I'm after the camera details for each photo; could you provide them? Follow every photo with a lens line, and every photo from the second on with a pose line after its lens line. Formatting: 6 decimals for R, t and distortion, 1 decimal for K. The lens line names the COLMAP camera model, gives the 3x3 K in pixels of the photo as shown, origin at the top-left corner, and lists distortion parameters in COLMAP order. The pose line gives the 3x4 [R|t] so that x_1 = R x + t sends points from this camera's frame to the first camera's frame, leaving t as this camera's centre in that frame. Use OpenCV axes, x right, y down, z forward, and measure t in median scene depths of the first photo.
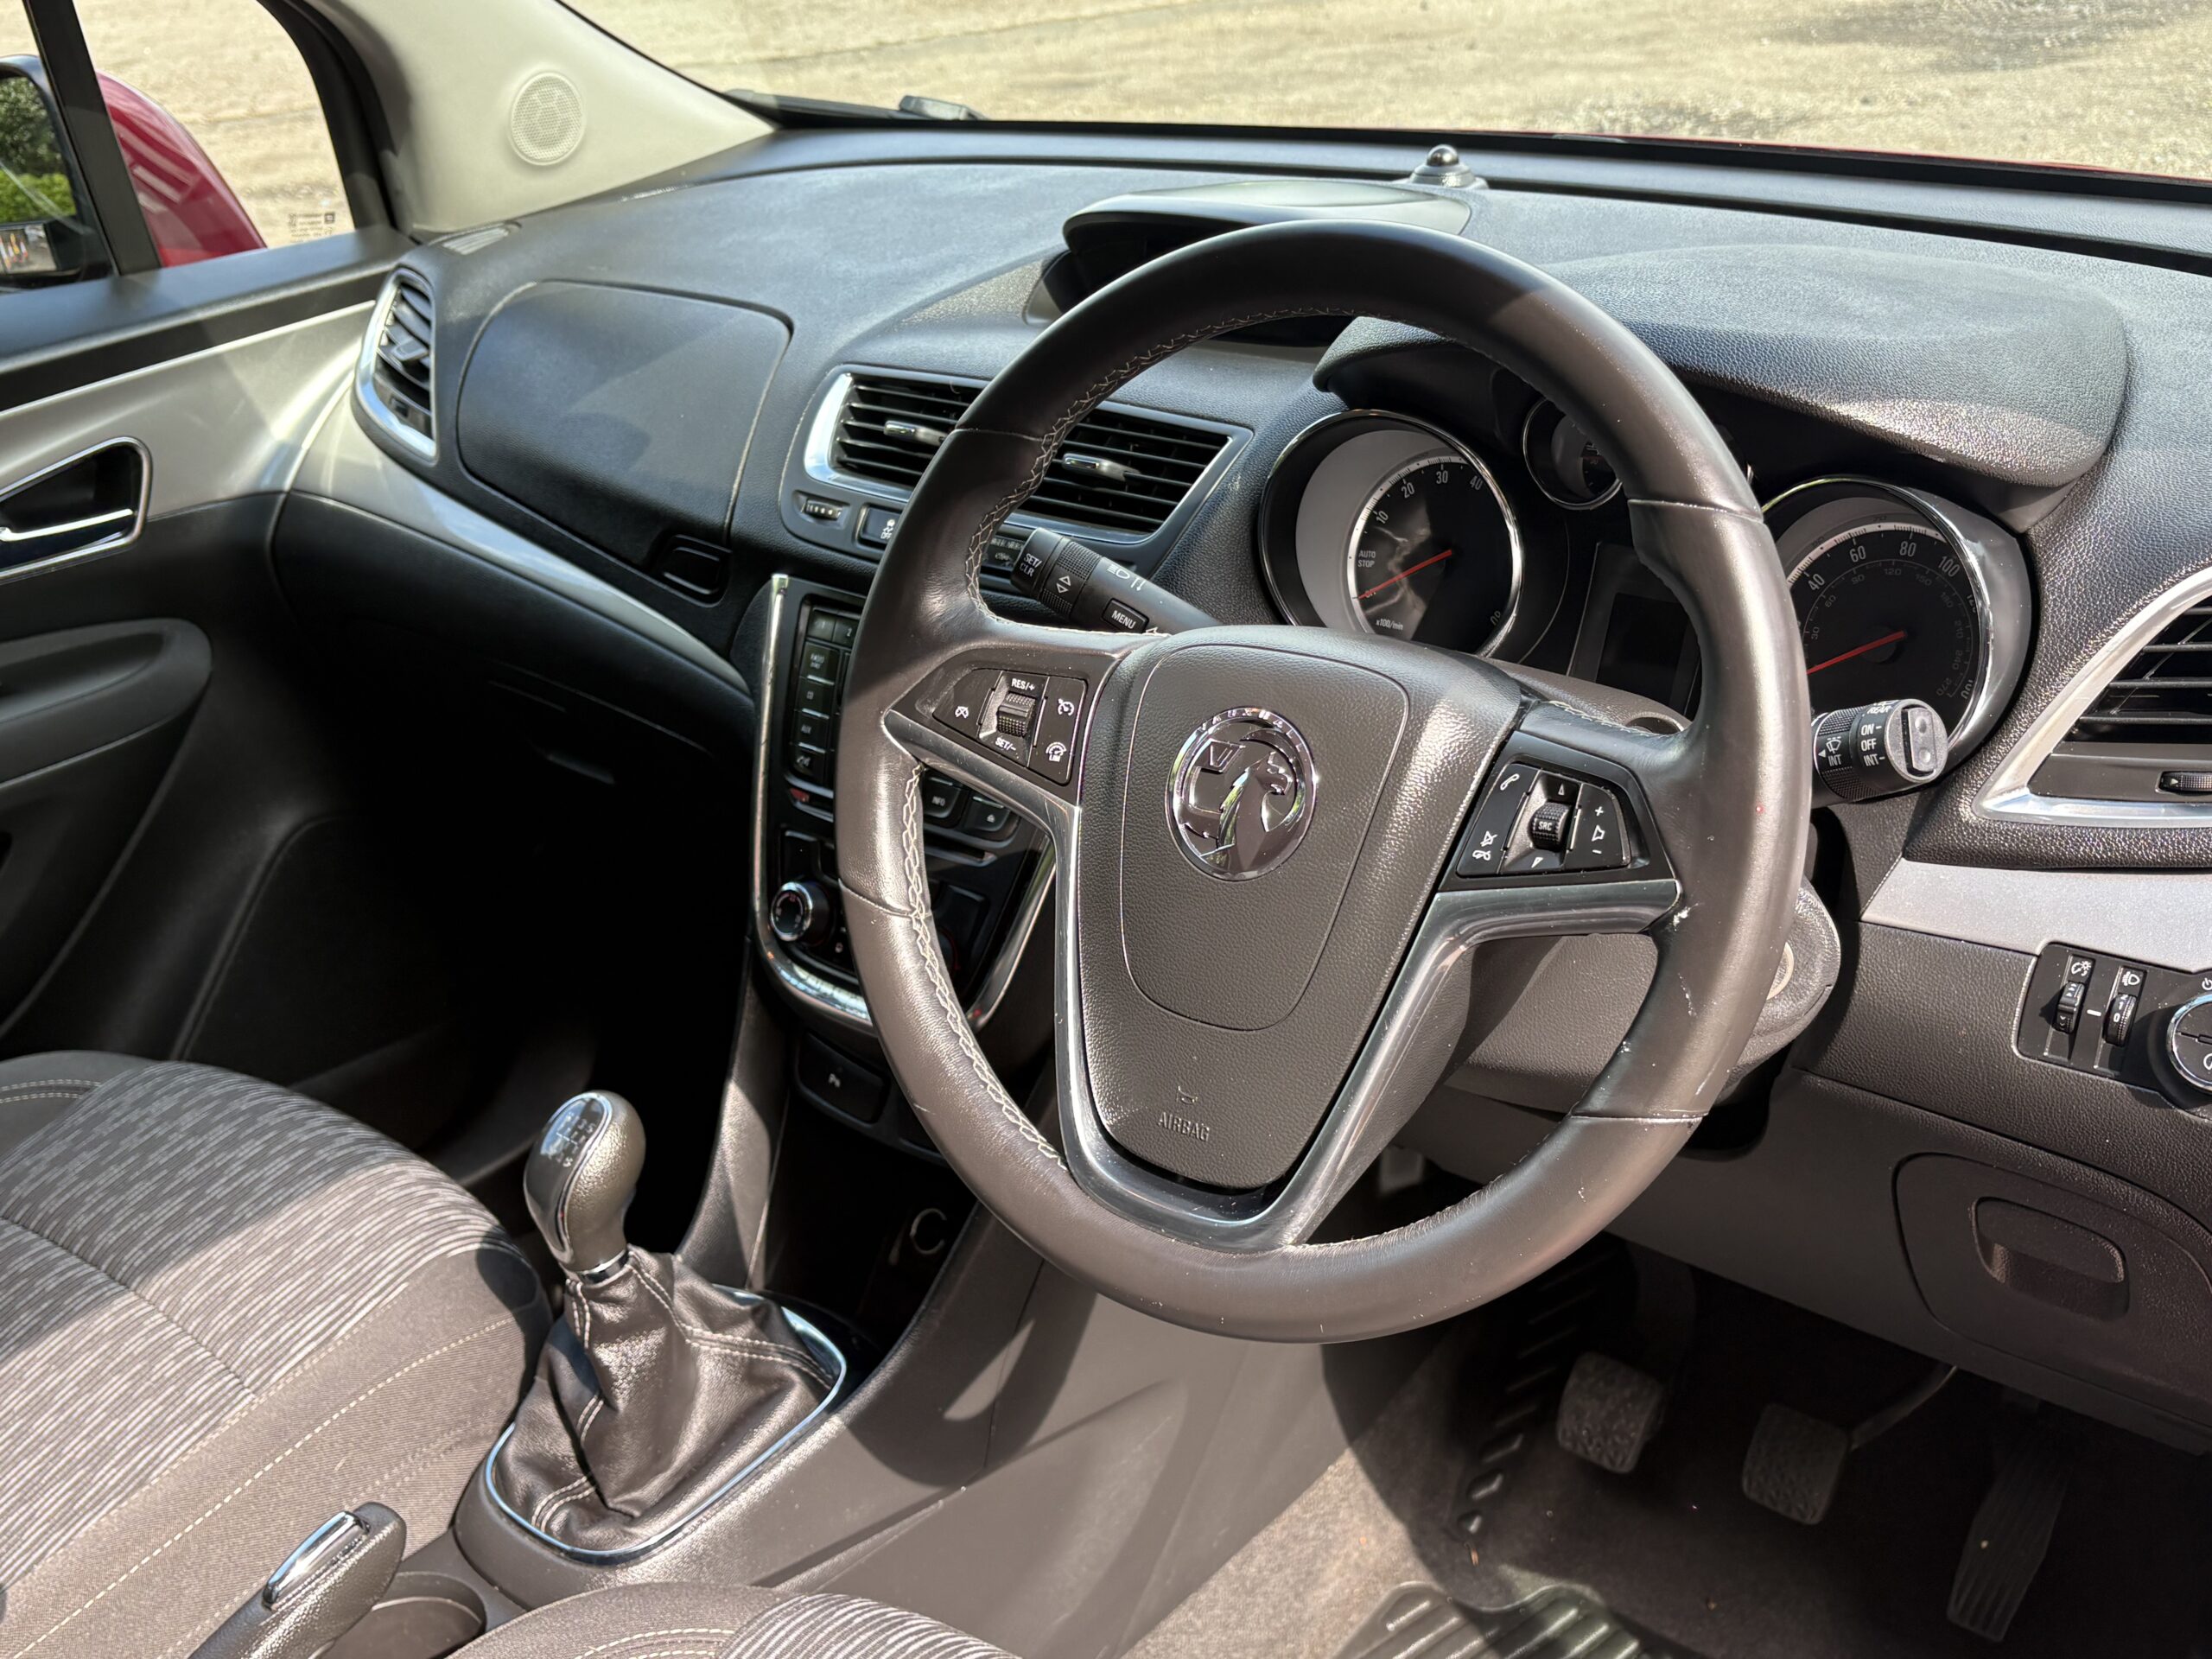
lens RADIAL K [[2203.1, 0, 1105.7], [0, 2203.1, 794.9], [0, 0, 1]] dist [-0.065818, 0.194024]
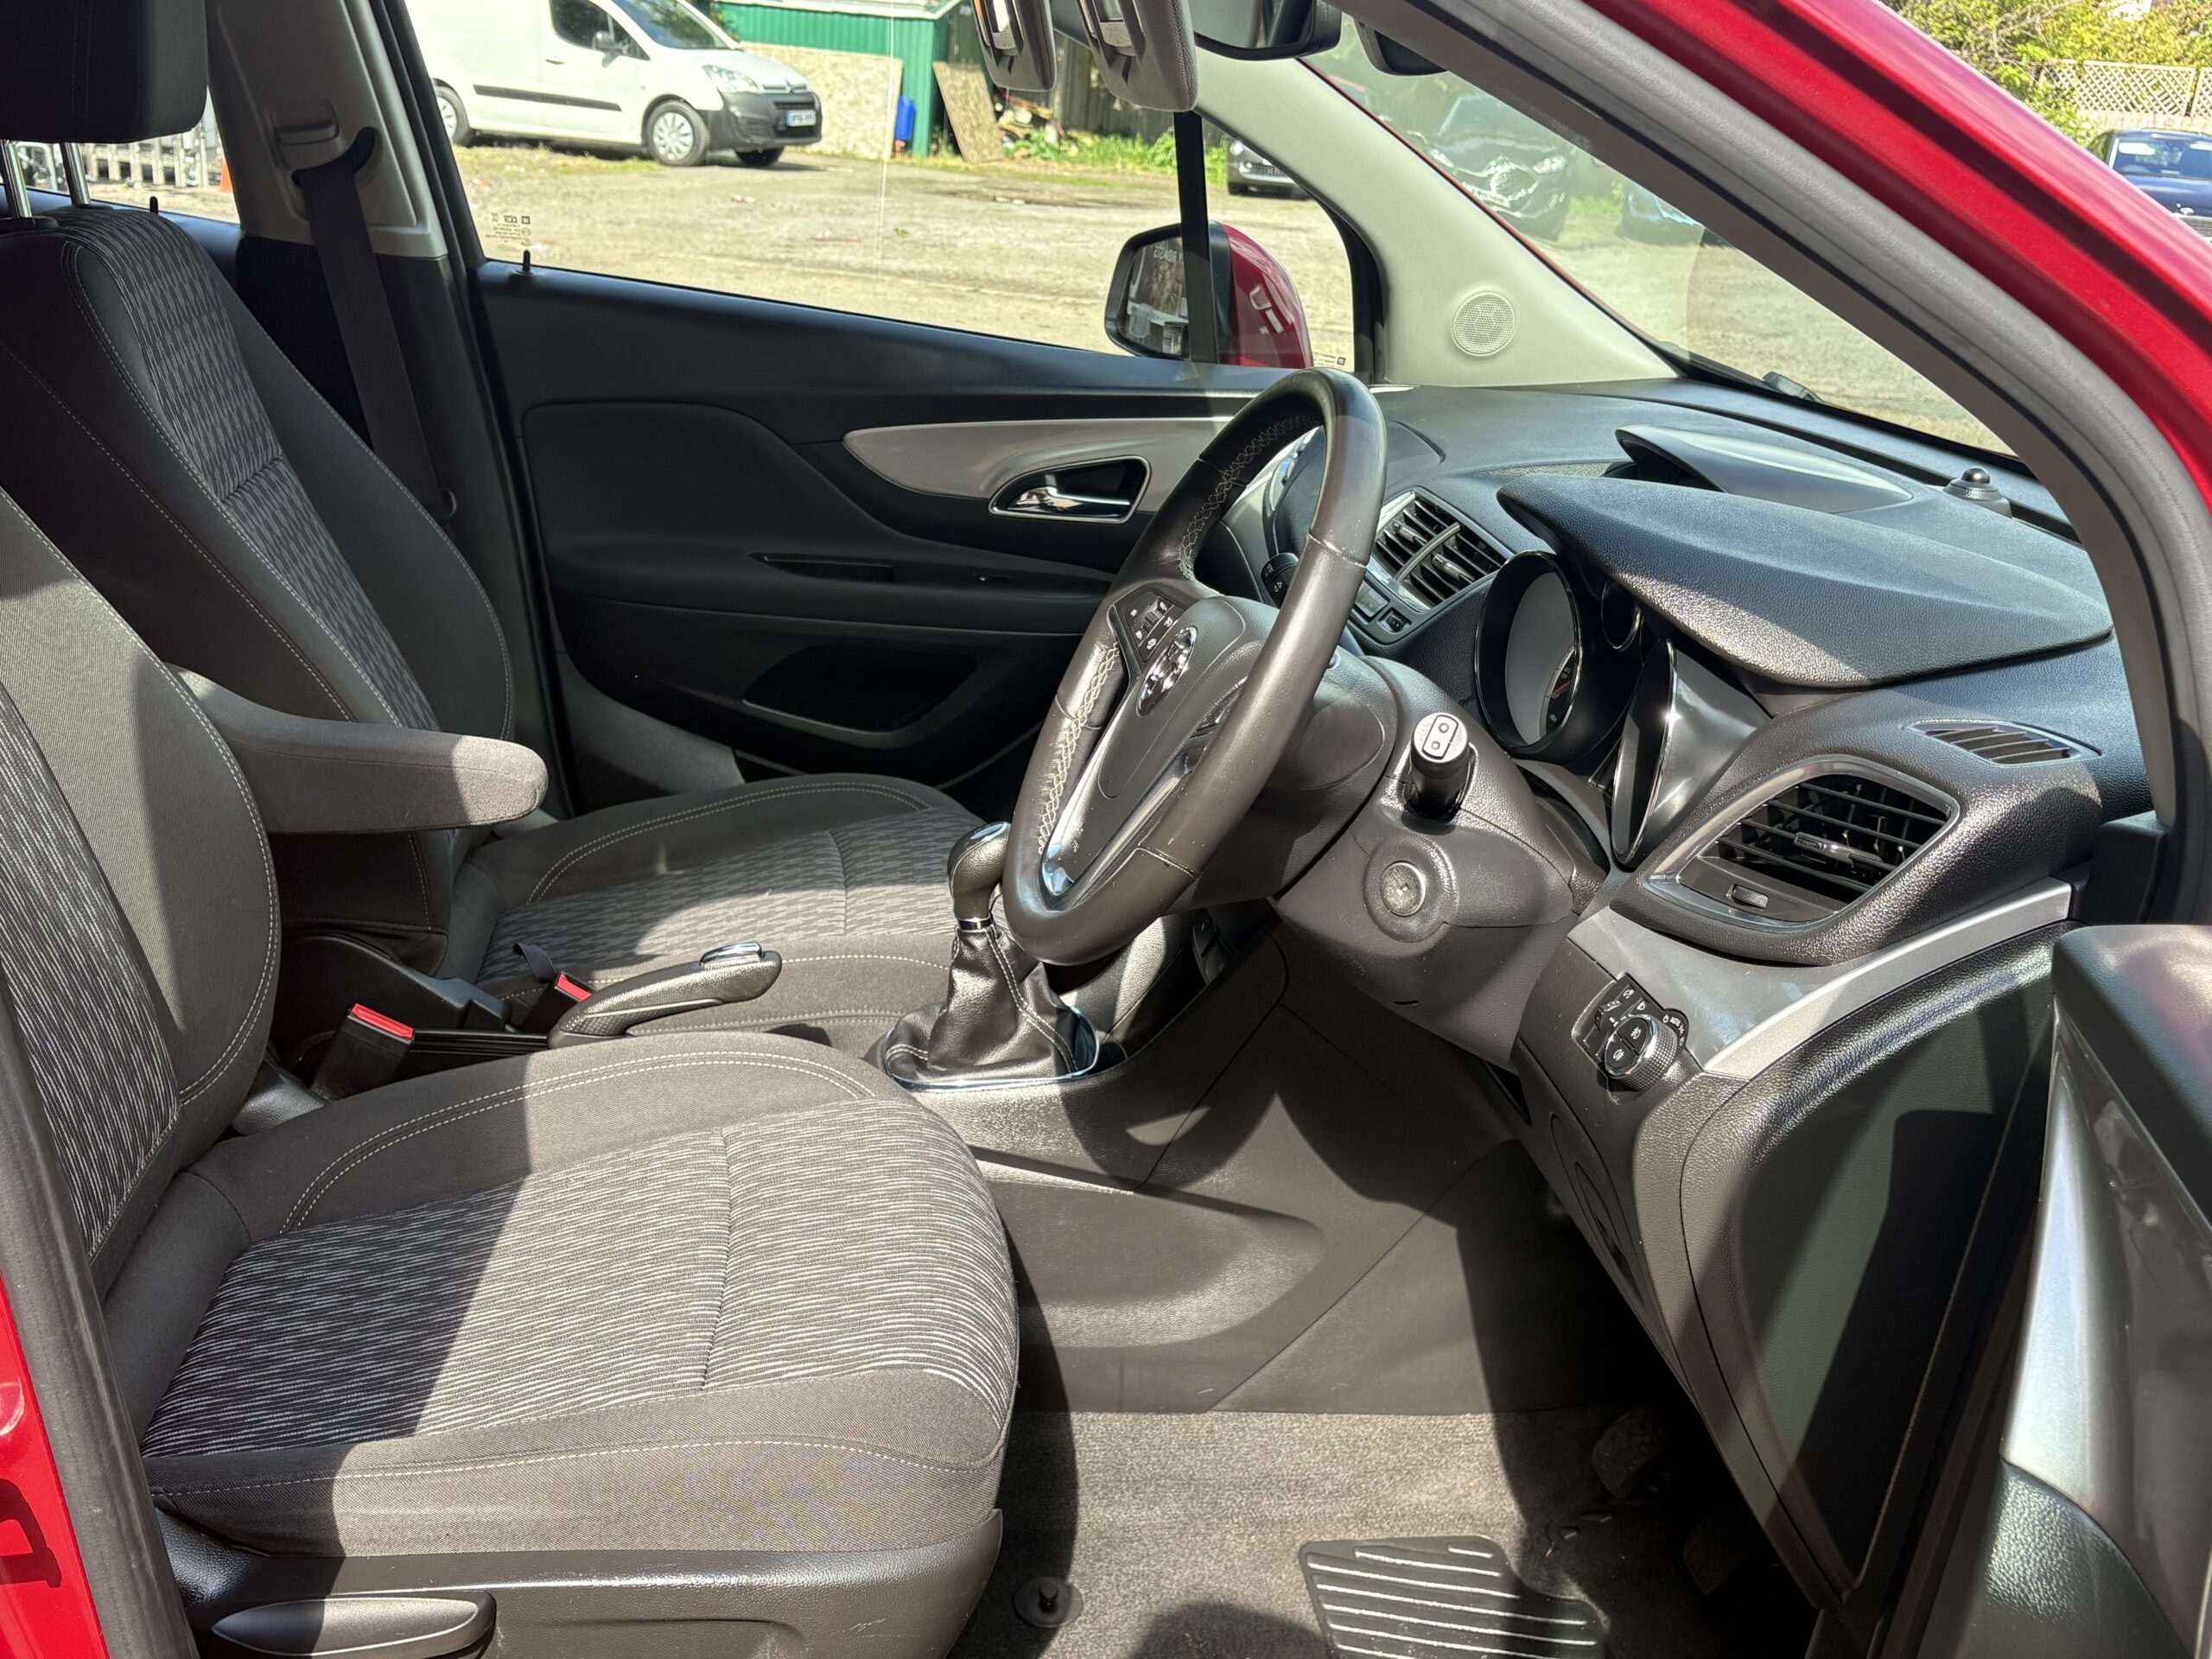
lens RADIAL K [[2159.1, 0, 1090.6], [0, 2159.1, 822.5], [0, 0, 1]] dist [0.033300, 0.009082]
pose [[0.717181, 0.335906, -0.610589, 0.617003], [-0.400730, 0.915601, 0.033018, 0.043484], [0.570147, 0.221002, 0.791259, -0.193758]]
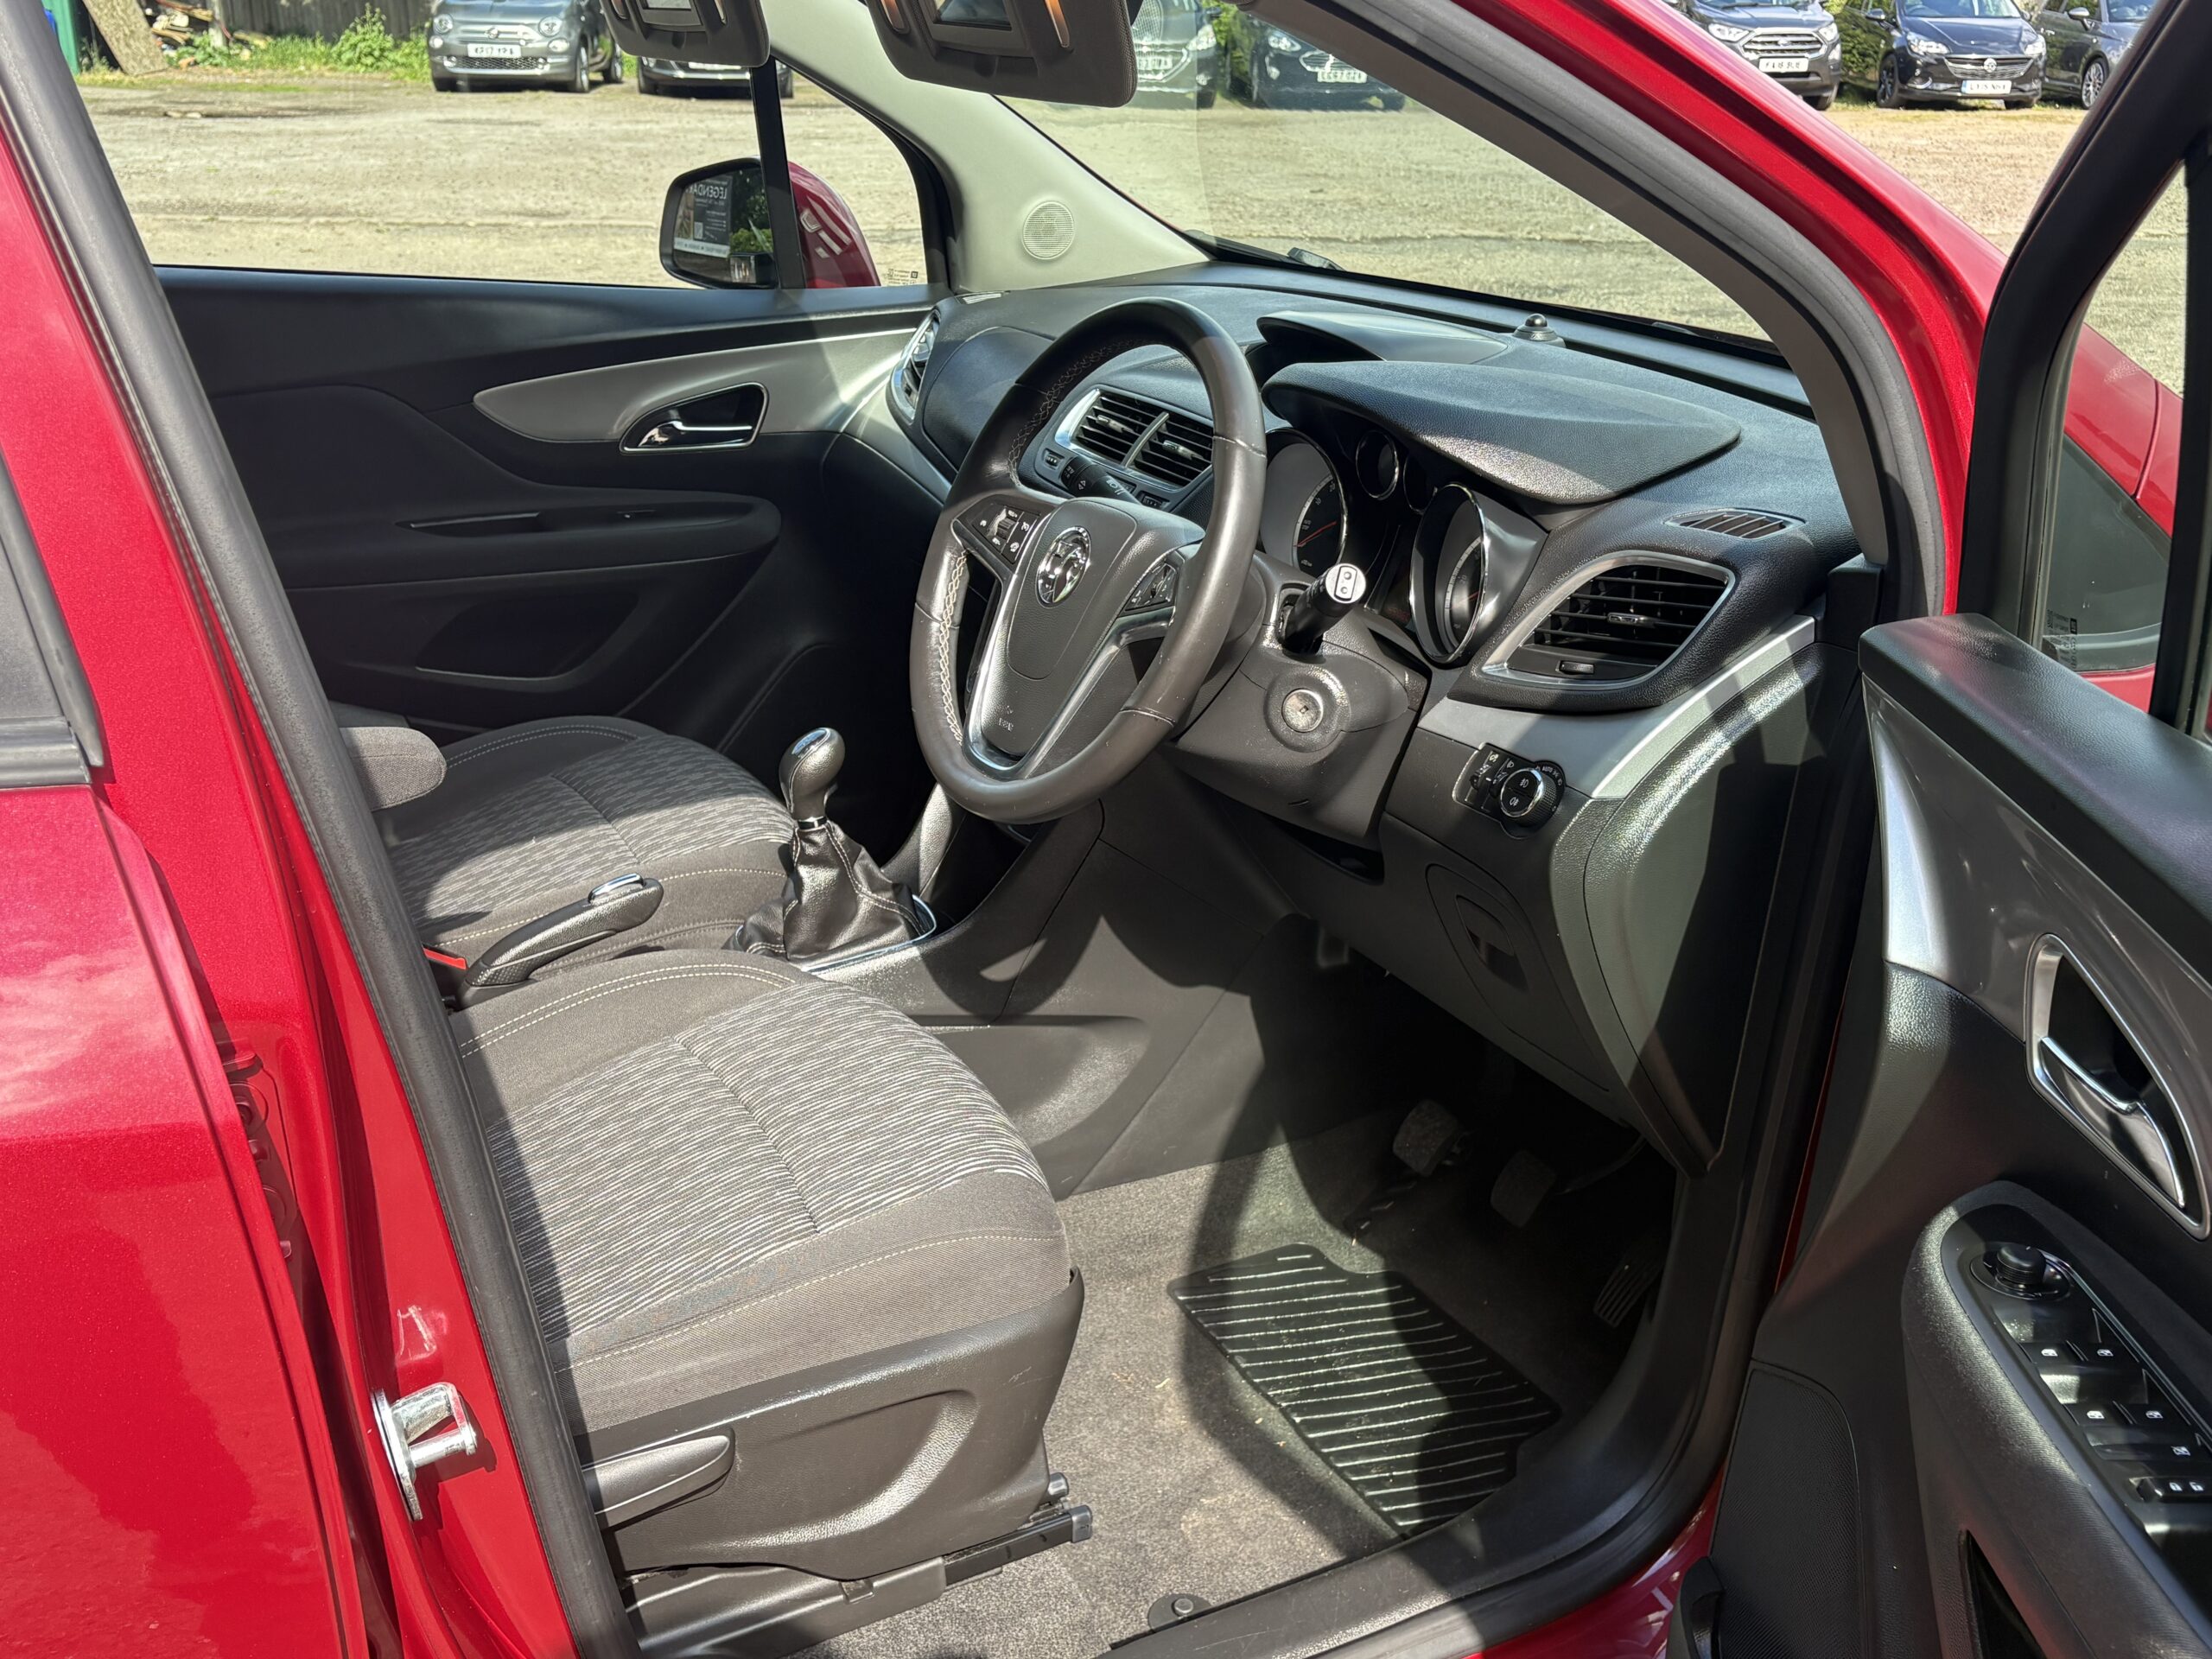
lens RADIAL K [[2152.2, 0, 1106.0], [0, 2152.2, 829.5], [0, 0, 1]] dist [0.017900, 0.007647]
pose [[0.919347, 0.215139, -0.329419, 0.460538], [-0.233122, 0.972323, -0.015587, 0.147422], [0.316948, 0.091125, 0.944055, -0.484097]]
